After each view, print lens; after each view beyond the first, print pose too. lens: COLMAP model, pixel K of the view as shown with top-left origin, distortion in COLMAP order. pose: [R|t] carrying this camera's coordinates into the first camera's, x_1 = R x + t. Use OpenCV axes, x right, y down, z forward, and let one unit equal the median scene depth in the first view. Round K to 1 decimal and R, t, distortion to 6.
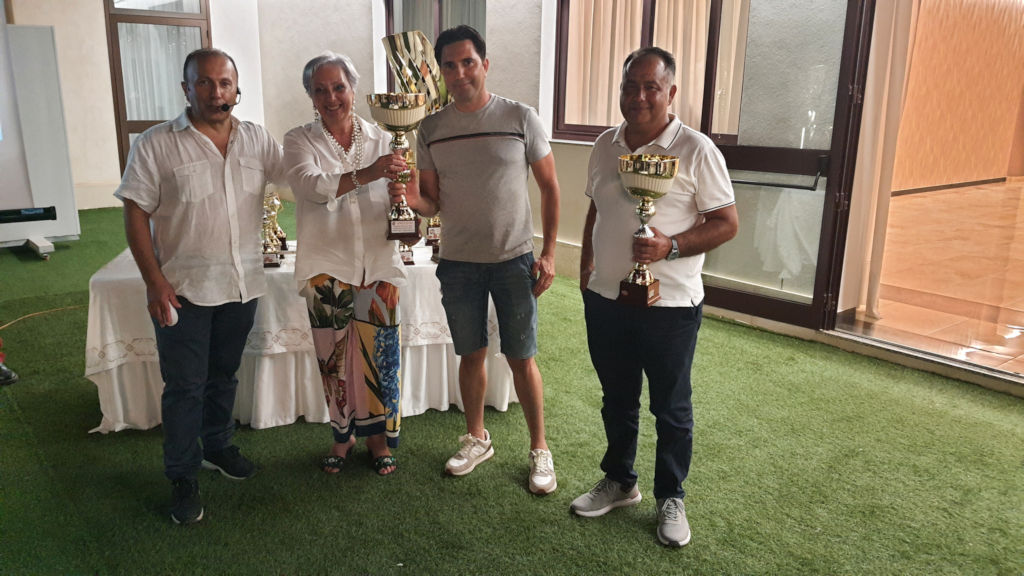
lens RADIAL K [[810.3, 0, 497.8], [0, 810.3, 292.5], [0, 0, 1]] dist [0.046207, -0.082940]
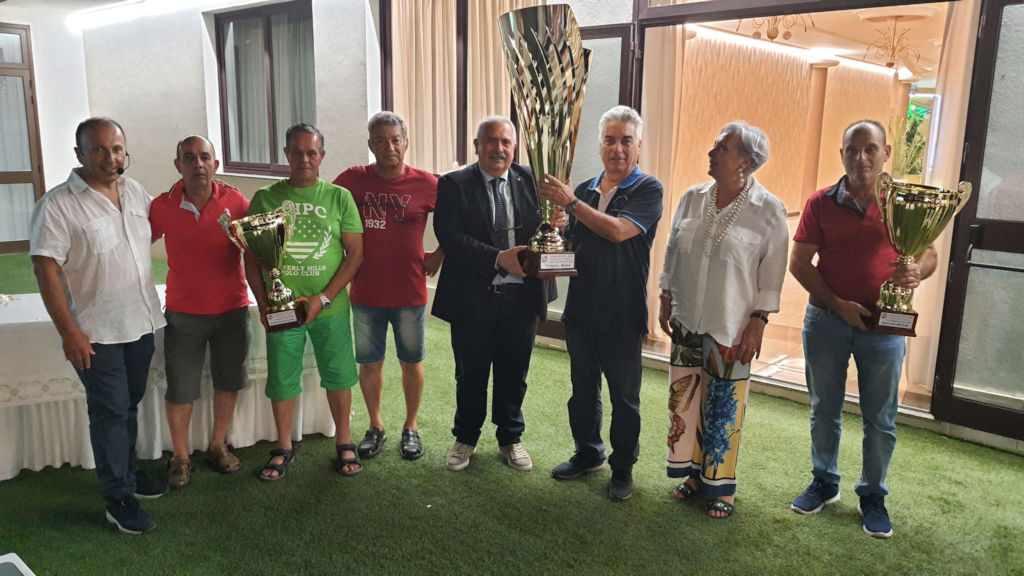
lens RADIAL K [[810.3, 0, 504.6], [0, 810.3, 296.2], [0, 0, 1]] dist [0.046207, -0.082940]
pose [[0.983298, -0.039555, 0.177653, 0.041450], [0.047721, 0.997980, -0.041927, 0.012137], [-0.175636, 0.049705, 0.983200, -0.103738]]
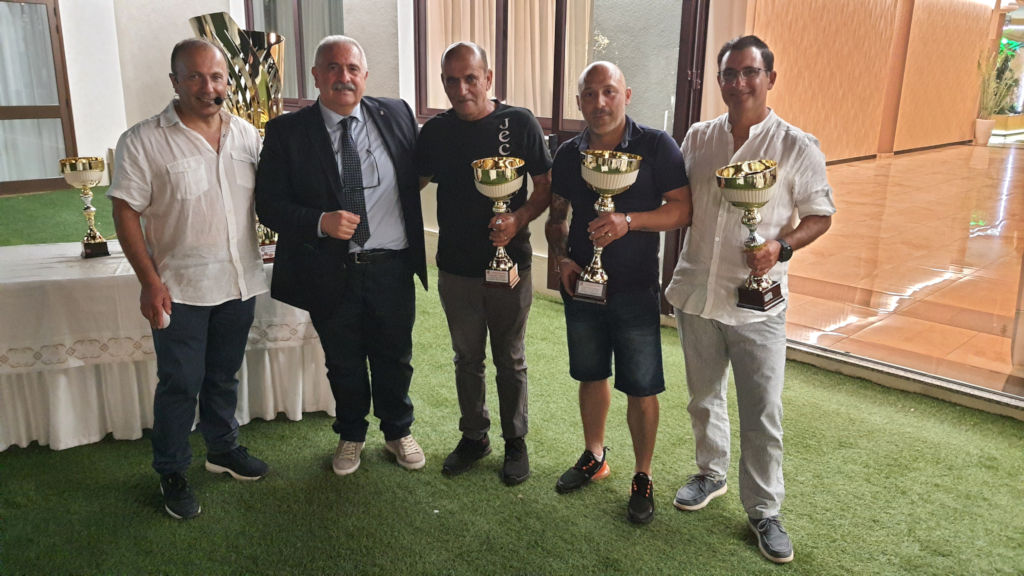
lens RADIAL K [[810.3, 0, 511.9], [0, 810.3, 299.9], [0, 0, 1]] dist [0.046207, -0.082940]
pose [[0.992633, -0.034092, 0.116264, 0.088747], [0.030243, 0.998940, 0.034709, -0.014055], [-0.117324, -0.030937, 0.992612, 0.025574]]
